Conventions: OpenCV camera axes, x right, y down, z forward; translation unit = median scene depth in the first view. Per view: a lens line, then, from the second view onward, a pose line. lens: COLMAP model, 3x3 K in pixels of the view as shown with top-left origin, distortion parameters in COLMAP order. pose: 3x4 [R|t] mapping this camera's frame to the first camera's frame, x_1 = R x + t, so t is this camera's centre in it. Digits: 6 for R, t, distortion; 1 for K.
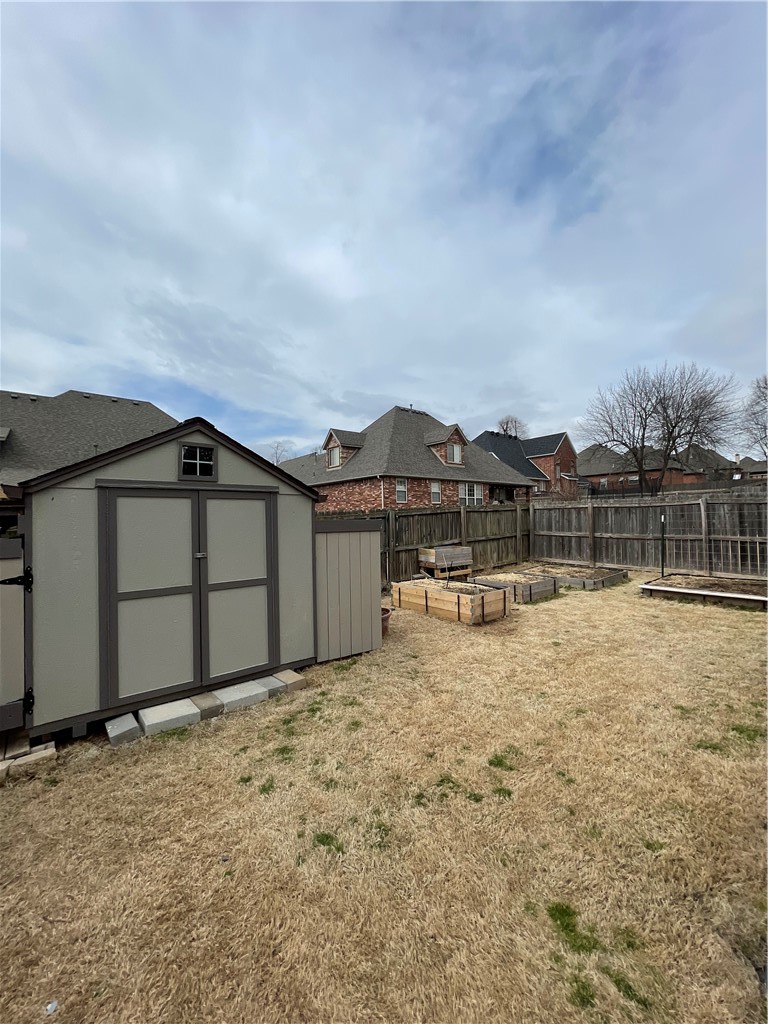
lens RADIAL K [[411.1, 0, 384.7], [0, 411.1, 520.5], [0, 0, 1]] dist [0.000946, 0.000070]
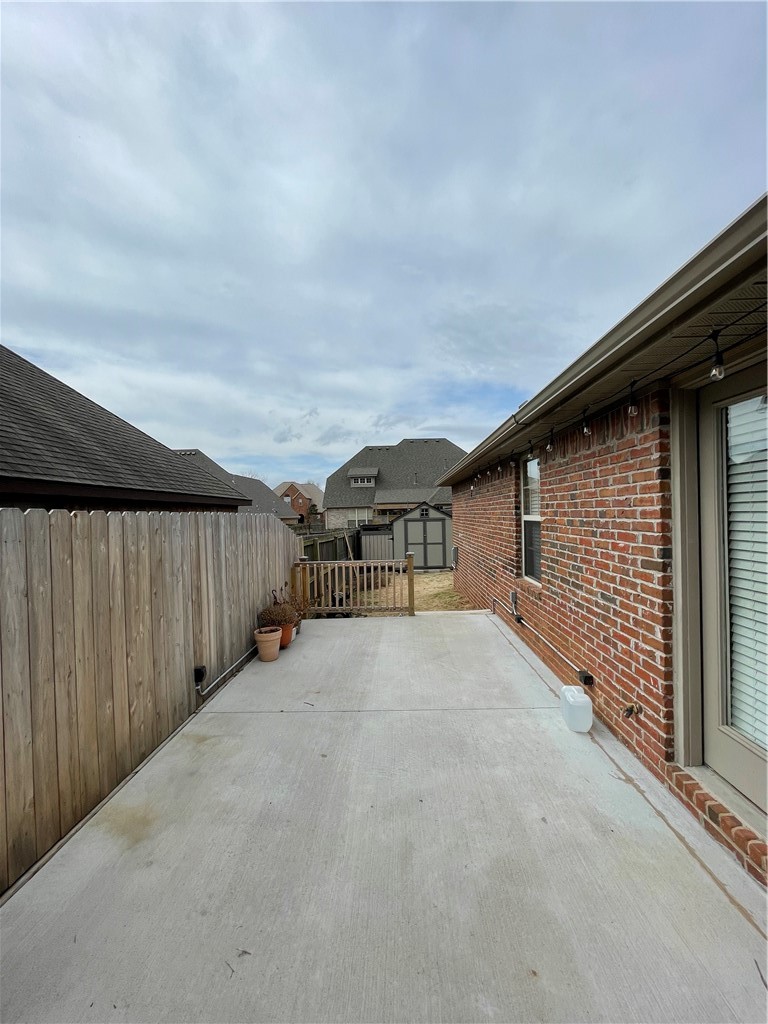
lens RADIAL K [[411.1, 0, 385.3], [0, 411.1, 511.4], [0, 0, 1]] dist [0.000946, 0.000070]
pose [[0.766273, 0.024380, -0.642052, 1.824020], [0.011345, 0.998611, 0.051459, -0.360632], [0.642414, -0.046715, 0.764932, -2.312380]]
